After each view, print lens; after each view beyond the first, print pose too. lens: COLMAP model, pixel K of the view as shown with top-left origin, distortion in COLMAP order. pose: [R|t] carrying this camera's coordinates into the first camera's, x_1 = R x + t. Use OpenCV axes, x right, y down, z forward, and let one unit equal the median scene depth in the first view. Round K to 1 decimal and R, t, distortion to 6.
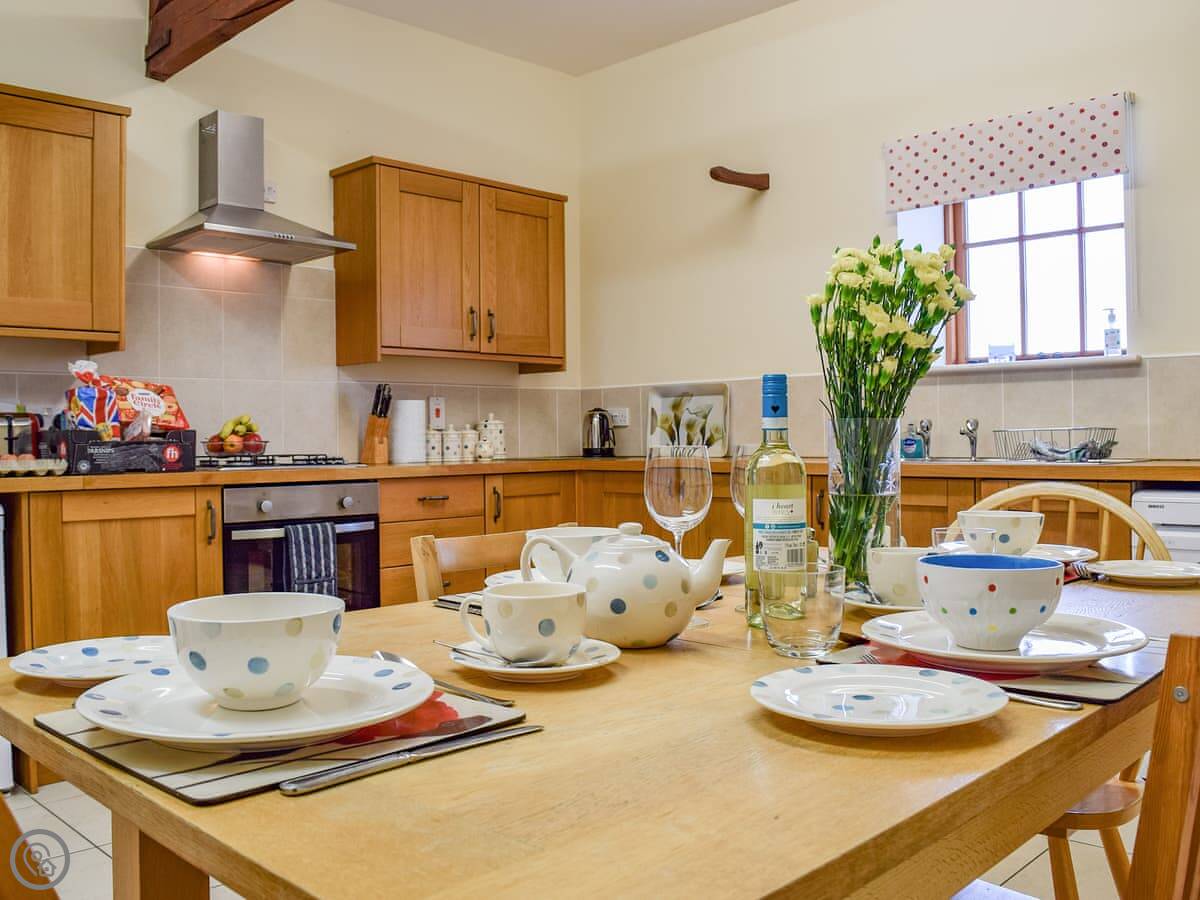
lens RADIAL K [[1076.5, 0, 587.2], [0, 1076.5, 452.1], [0, 0, 1]] dist [-0.109966, 0.038342]
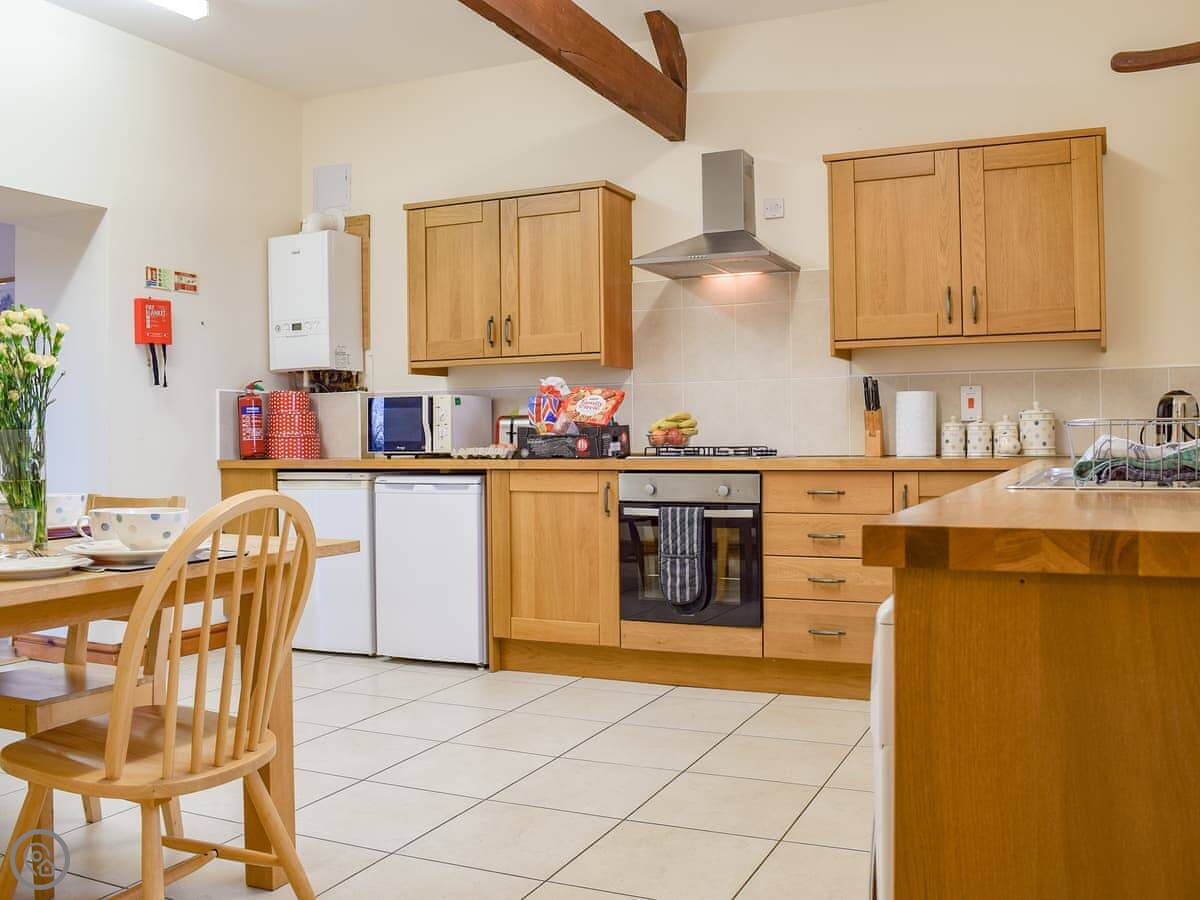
lens RADIAL K [[1076.5, 0, 610.7], [0, 1076.5, 444.6], [0, 0, 1]] dist [-0.109966, 0.038342]
pose [[0.342526, 0.011916, -0.939433, 0.845637], [-0.005758, 0.999927, 0.010584, -0.012546], [0.939491, 0.001784, 0.342570, 0.557506]]
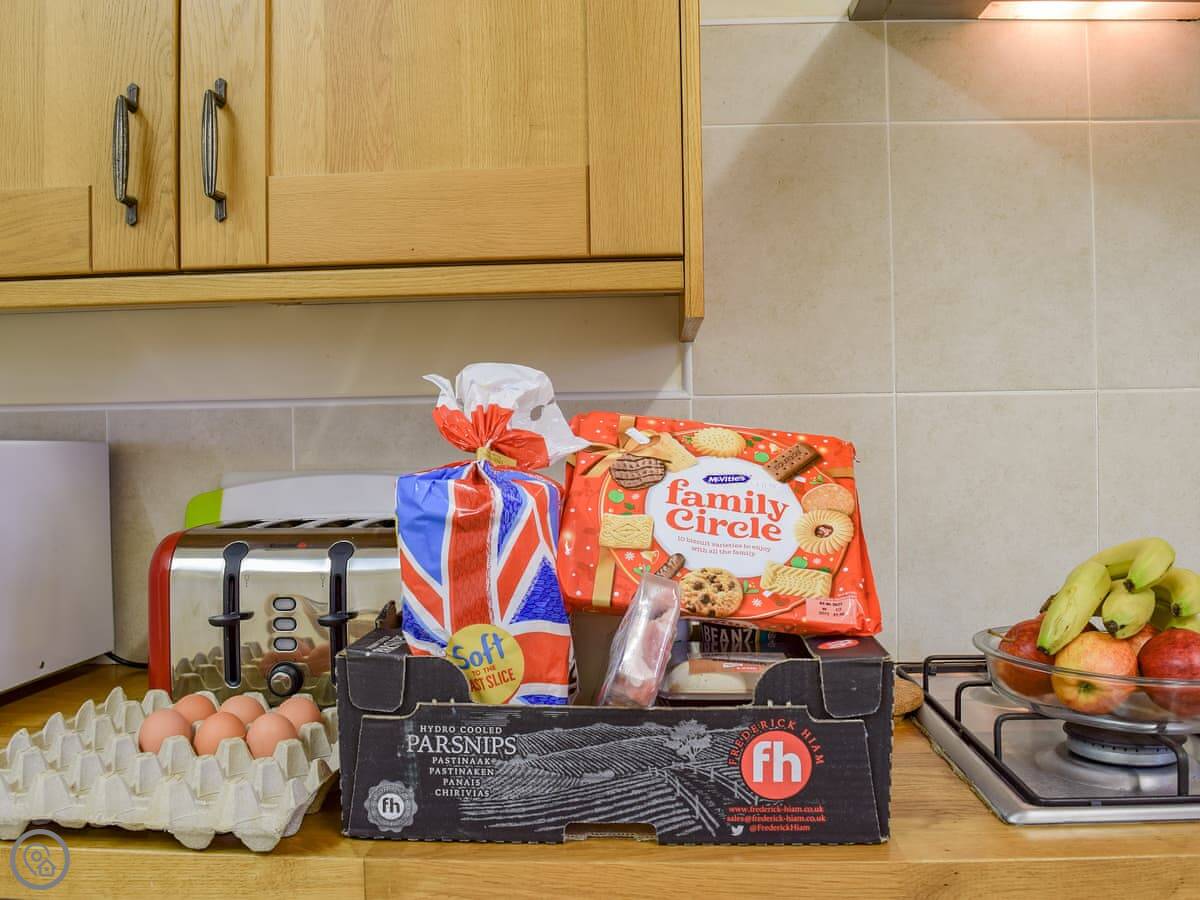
lens RADIAL K [[1076.5, 0, 594.2], [0, 1076.5, 444.0], [0, 0, 1]] dist [-0.109966, 0.038342]
pose [[0.666089, 0.009962, -0.745806, -0.242858], [-0.001620, 0.999928, 0.011910, -0.066554], [0.745871, -0.006725, 0.666057, 0.796200]]
